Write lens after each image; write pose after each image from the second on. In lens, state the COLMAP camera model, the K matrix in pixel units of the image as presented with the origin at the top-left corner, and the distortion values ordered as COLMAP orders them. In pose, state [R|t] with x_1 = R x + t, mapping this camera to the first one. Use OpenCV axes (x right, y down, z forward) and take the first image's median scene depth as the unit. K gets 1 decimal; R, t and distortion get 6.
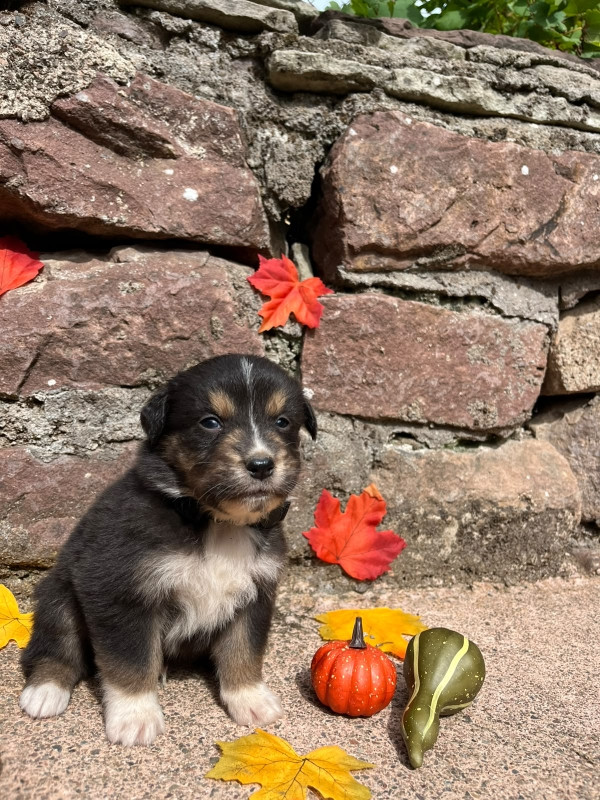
lens RADIAL K [[608.4, 0, 302.9], [0, 608.4, 405.4], [0, 0, 1]] dist [0.032105, -0.049340]
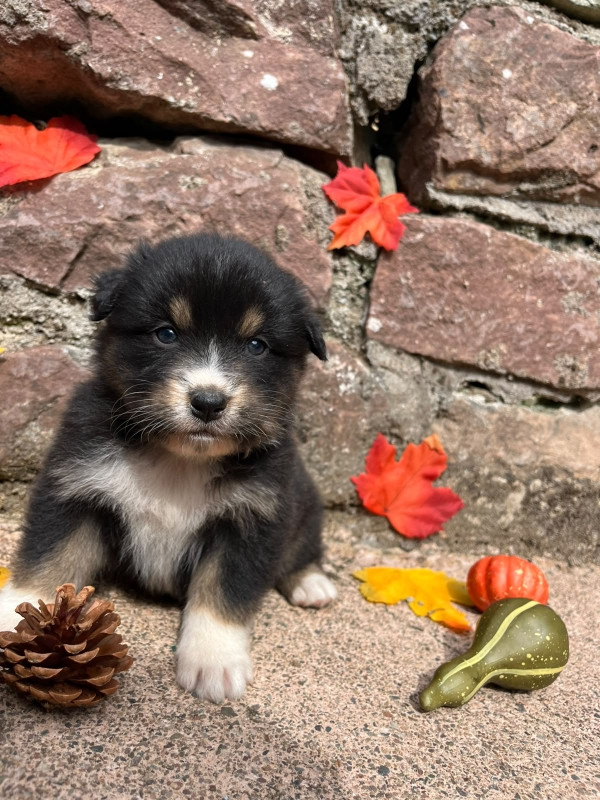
lens RADIAL K [[601.9, 0, 297.9], [0, 601.9, 390.0], [0, 0, 1]] dist [0.036972, -0.080396]
pose [[0.988928, 0.116822, -0.091514, -0.011174], [-0.110738, 0.991454, 0.068970, 0.026093], [0.098789, -0.058072, 0.993412, 0.105571]]
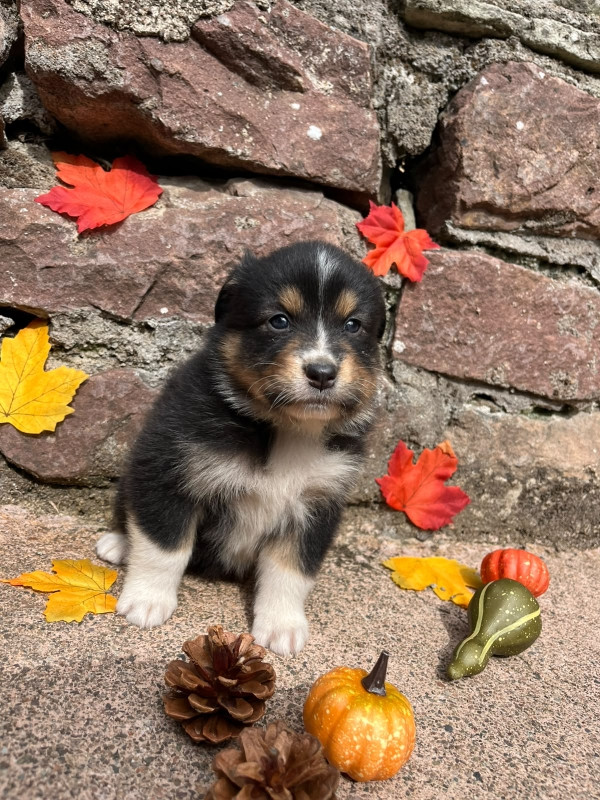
lens RADIAL K [[606.1, 0, 295.7], [0, 606.1, 401.6], [0, 0, 1]] dist [0.032214, -0.058050]
pose [[0.992203, 0.121444, -0.028025, -0.121345], [-0.117298, 0.985891, 0.119413, -0.028942], [0.042132, -0.115194, 0.992449, -0.020197]]
